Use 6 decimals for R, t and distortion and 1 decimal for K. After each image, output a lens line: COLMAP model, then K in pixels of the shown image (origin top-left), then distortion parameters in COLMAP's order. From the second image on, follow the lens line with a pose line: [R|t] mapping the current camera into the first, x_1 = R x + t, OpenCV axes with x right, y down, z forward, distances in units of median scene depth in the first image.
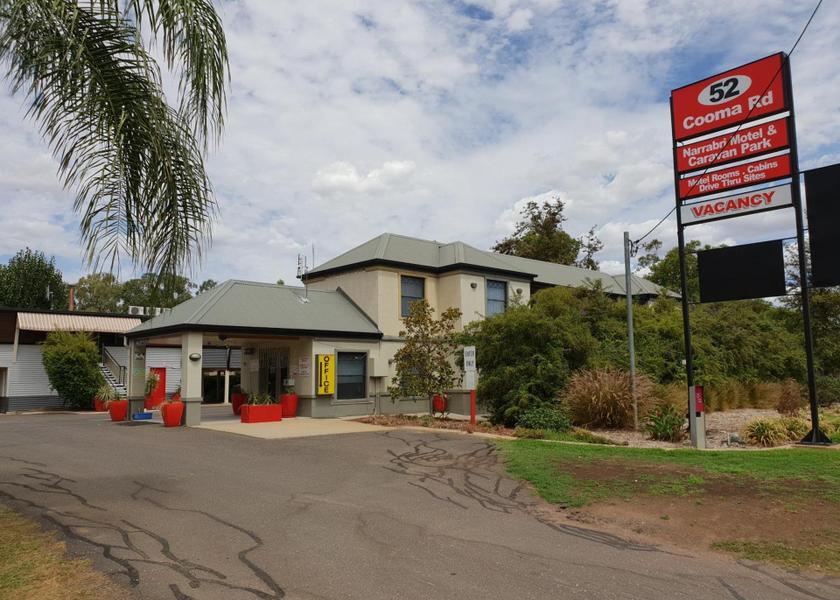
lens RADIAL K [[627.7, 0, 401.1], [0, 627.7, 300.9], [0, 0, 1]] dist [0.098879, 0.000276]
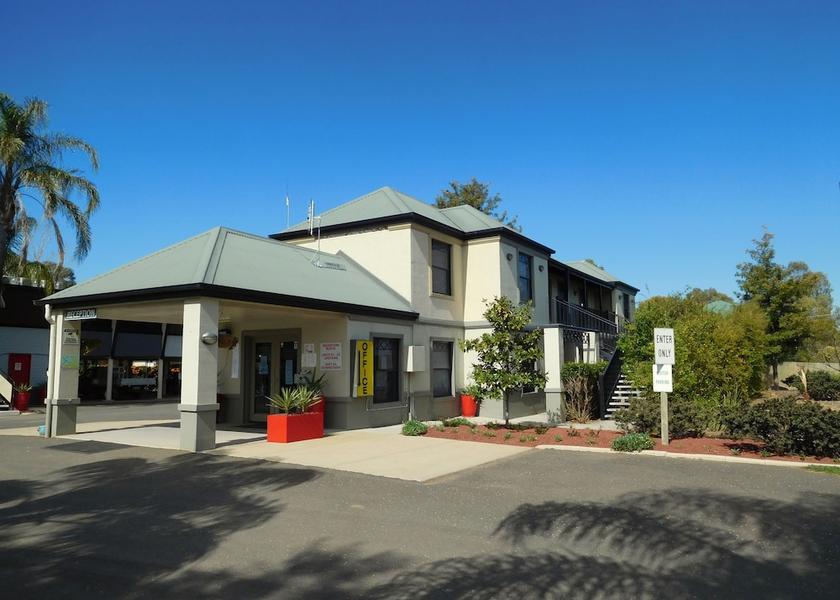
lens RADIAL K [[624.3, 0, 420.0], [0, 624.3, 300.0], [0, 0, 1]] dist [-0.023601, 0.001732]
pose [[0.955345, 0.033250, 0.293614, -0.255518], [-0.036584, 0.999313, 0.005870, 0.033151], [-0.293218, -0.016349, 0.955906, 0.304891]]
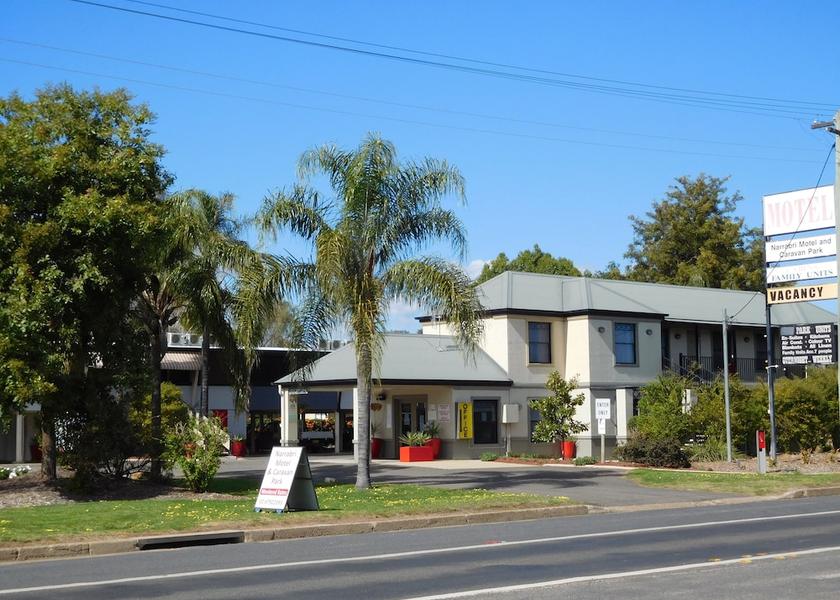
lens RADIAL K [[1278.4, 0, 420.0], [0, 1278.4, 300.0], [0, 0, 1]] dist [0.179502, -0.142833]
pose [[0.999794, -0.005466, -0.019568, -0.146041], [0.005992, 0.999620, 0.026923, -0.144500], [0.019413, -0.027035, 0.999446, -1.152147]]
